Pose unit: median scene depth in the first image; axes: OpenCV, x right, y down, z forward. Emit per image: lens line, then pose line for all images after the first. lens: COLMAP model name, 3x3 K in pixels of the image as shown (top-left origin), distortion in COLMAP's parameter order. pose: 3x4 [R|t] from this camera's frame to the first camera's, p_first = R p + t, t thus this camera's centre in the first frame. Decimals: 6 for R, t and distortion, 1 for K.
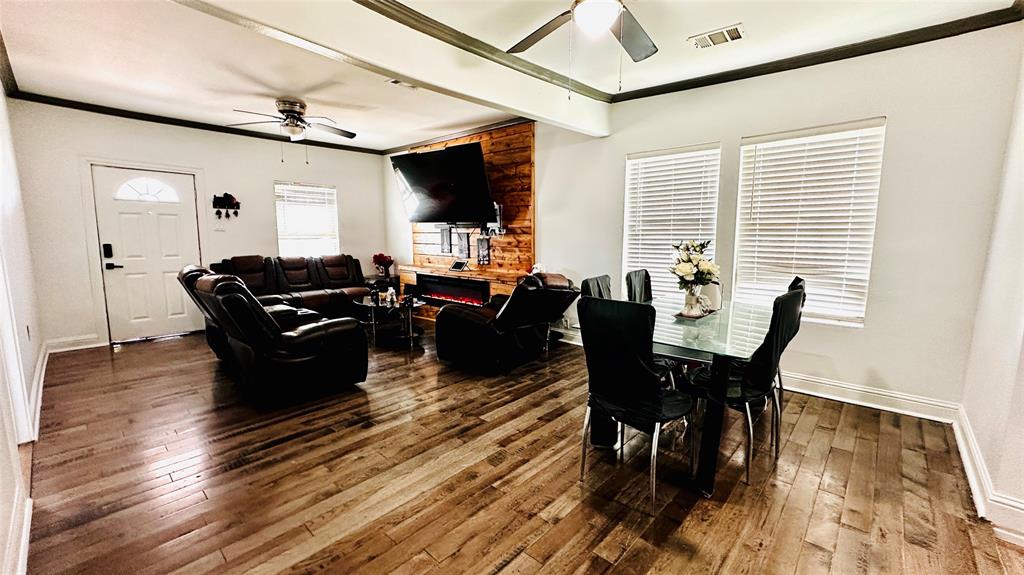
lens RADIAL K [[407.8, 0, 511.9], [0, 407.8, 285.7], [0, 0, 1]] dist [-0.003182, 0.001753]
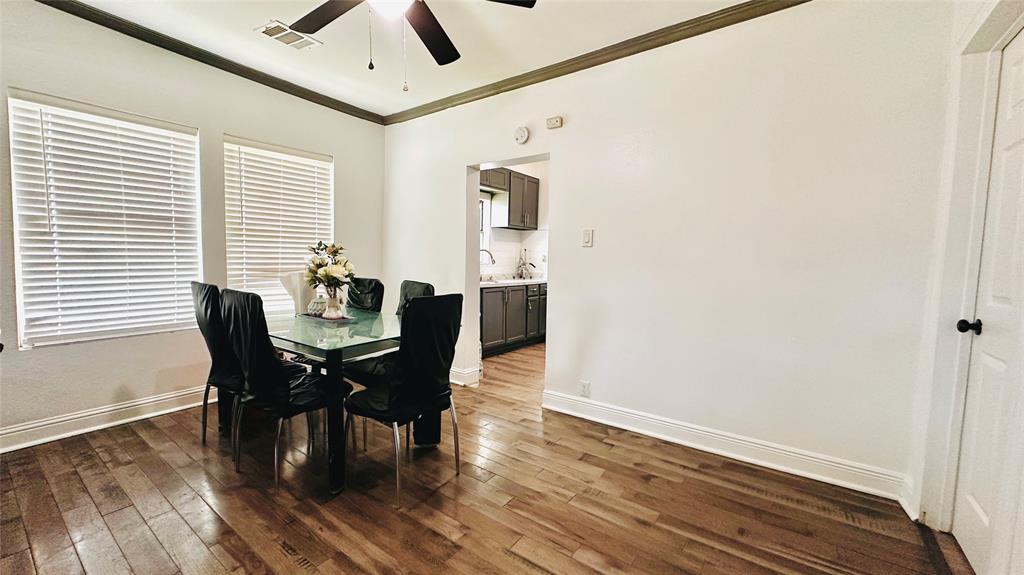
lens RADIAL K [[407.8, 0, 510.4], [0, 407.8, 289.7], [0, 0, 1]] dist [-0.003182, 0.001753]
pose [[-0.115592, -0.086644, 0.989511, -0.296408], [0.104936, 0.989548, 0.098906, -0.025983], [-0.987738, 0.115268, -0.105292, 0.335302]]
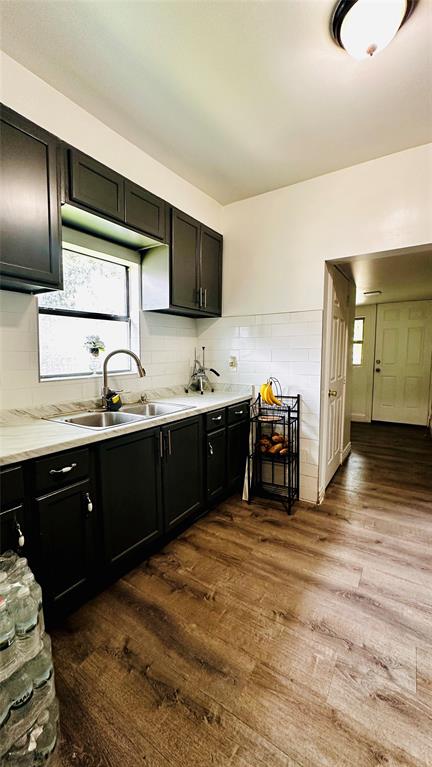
lens RADIAL K [[305.4, 0, 216.1], [0, 305.4, 383.0], [0, 0, 1]] dist [-0.003182, 0.001753]
pose [[-0.166439, -0.110756, 0.979812, 0.317923], [0.117131, 0.984416, 0.131173, -0.027118], [-0.979070, 0.136599, -0.150872, 0.223540]]
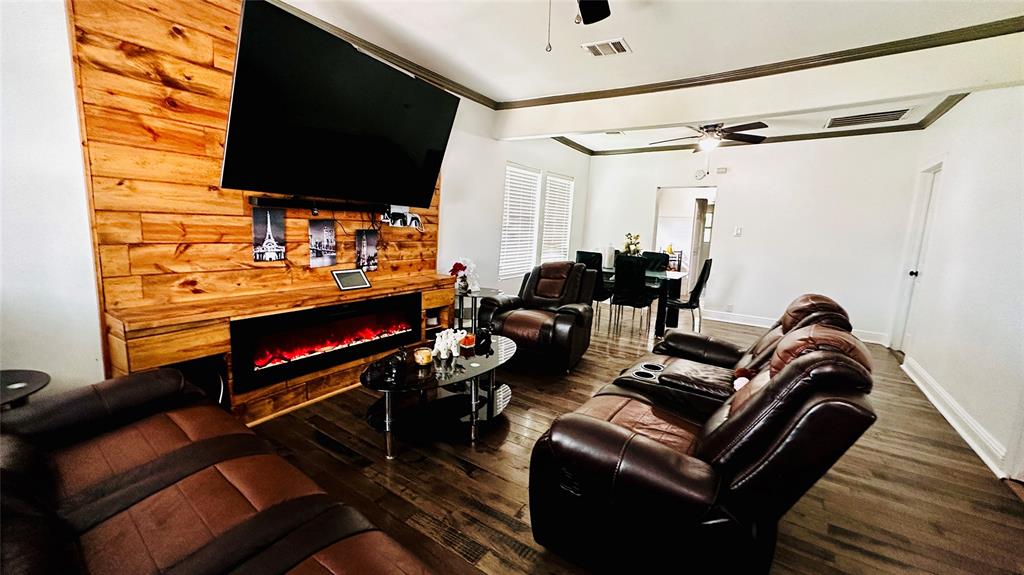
lens RADIAL K [[407.8, 0, 506.0], [0, 407.8, 288.8], [0, 0, 1]] dist [-0.003182, 0.001753]
pose [[-0.140841, -0.168399, 0.975605, -0.790471], [0.082032, 0.980054, 0.181009, -0.134842], [-0.986628, 0.105525, -0.124218, 0.966481]]
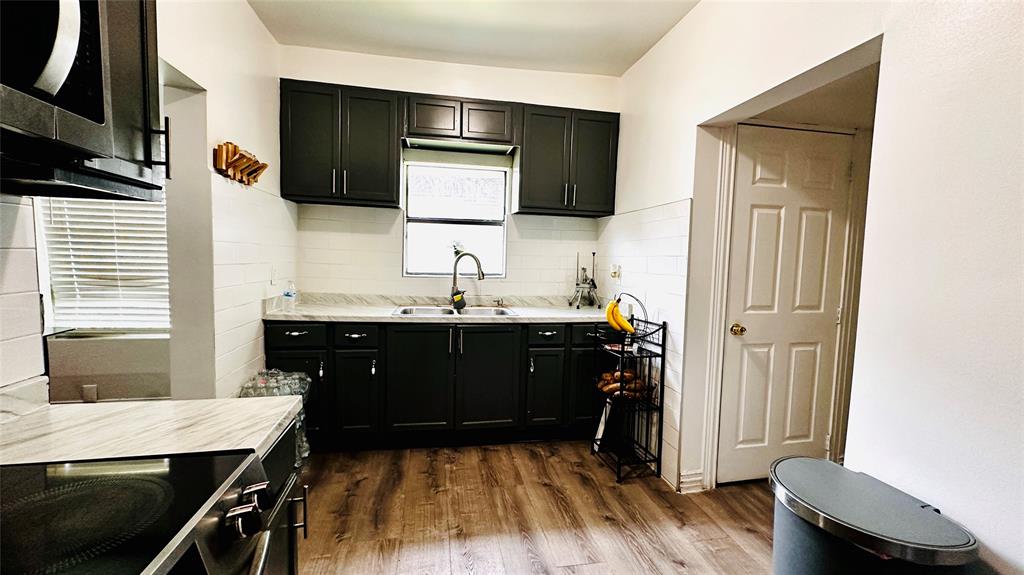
lens RADIAL K [[407.8, 0, 510.7], [0, 407.8, 283.8], [0, 0, 1]] dist [-0.003182, 0.001753]
pose [[0.596258, -0.049097, 0.801290, 0.311411], [0.076618, 0.997052, 0.004079, 0.016147], [-0.799129, 0.058961, 0.598262, -0.129531]]
